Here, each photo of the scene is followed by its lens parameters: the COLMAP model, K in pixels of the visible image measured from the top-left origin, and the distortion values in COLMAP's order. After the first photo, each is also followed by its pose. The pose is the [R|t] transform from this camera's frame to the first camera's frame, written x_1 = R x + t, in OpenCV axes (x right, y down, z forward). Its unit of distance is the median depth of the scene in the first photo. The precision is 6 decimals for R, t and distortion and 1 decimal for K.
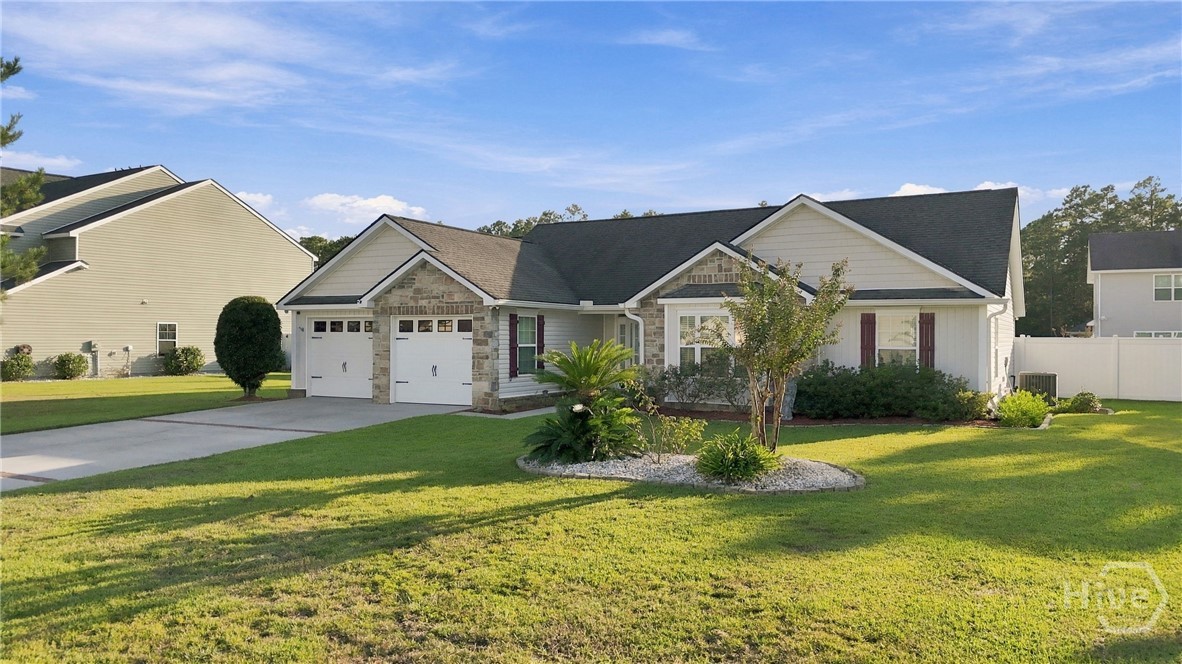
lens RADIAL K [[875.5, 0, 590.9], [0, 875.5, 321.8], [0, 0, 1]] dist [0.041936, -0.008334]
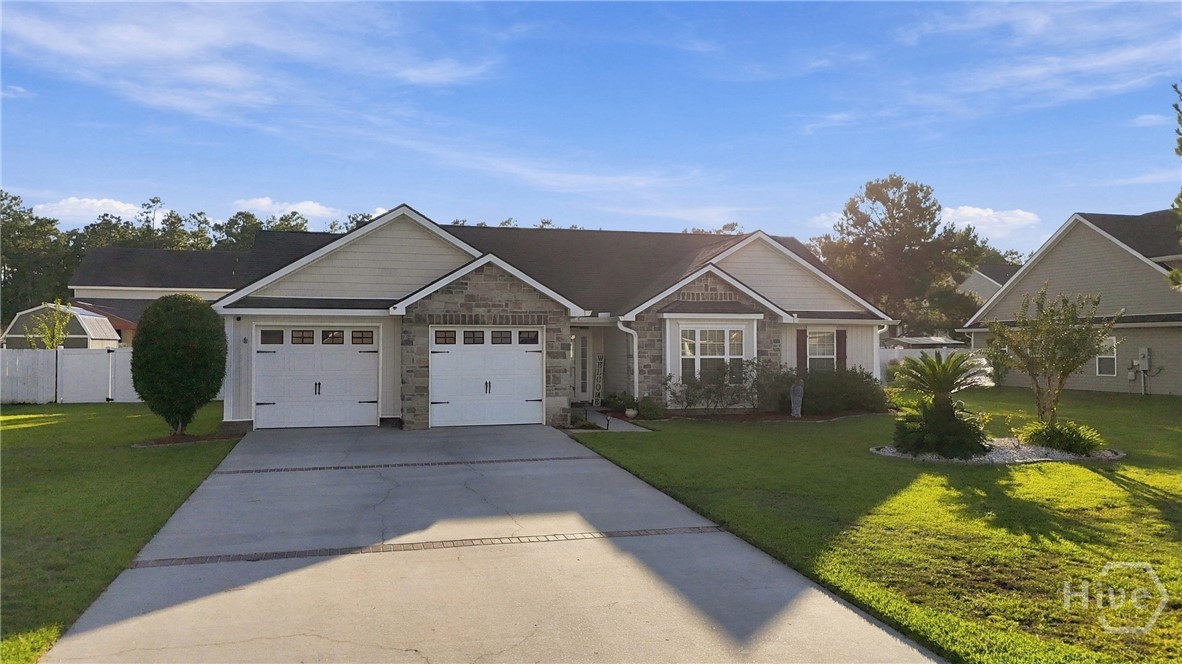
lens RADIAL K [[875.5, 0, 589.5], [0, 875.5, 339.4], [0, 0, 1]] dist [0.041936, -0.008334]
pose [[0.720867, 0.004165, 0.693061, -0.720985], [-0.008997, 0.999954, 0.003349, 0.002636], [-0.693015, -0.008650, 0.720871, 0.286160]]
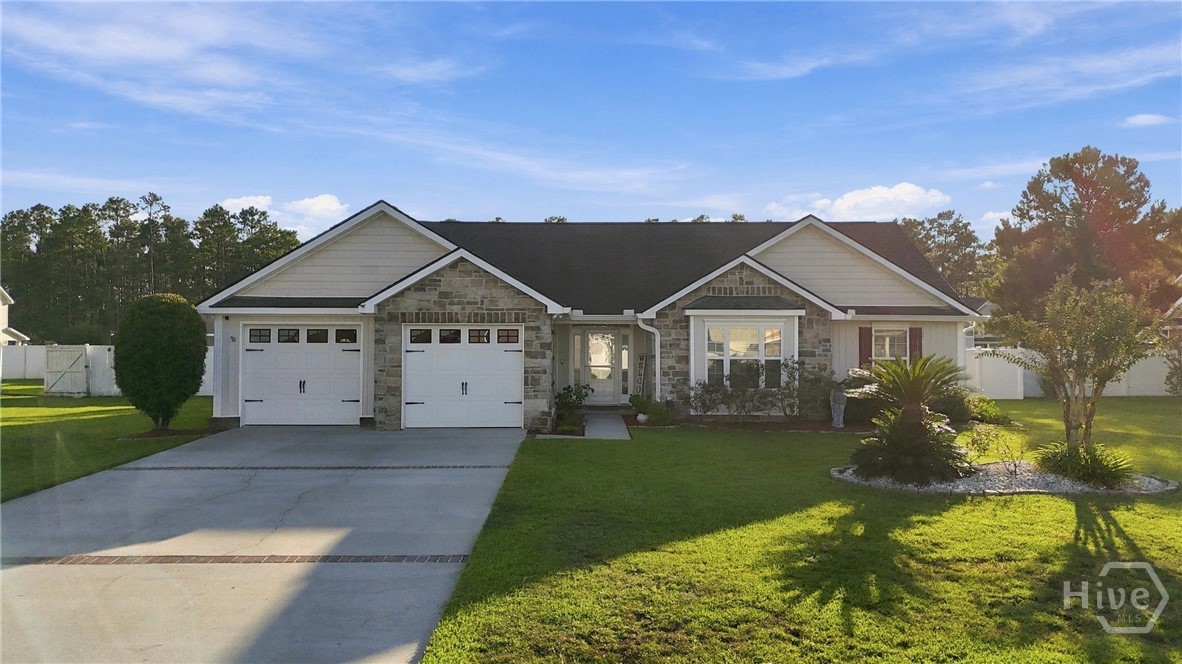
lens RADIAL K [[875.5, 0, 591.8], [0, 875.5, 335.9], [0, 0, 1]] dist [0.041936, -0.008334]
pose [[0.871083, 0.006191, 0.491097, -0.490083], [-0.008745, 0.999958, 0.002905, 0.000698], [-0.491058, -0.006825, 0.871100, 0.193716]]
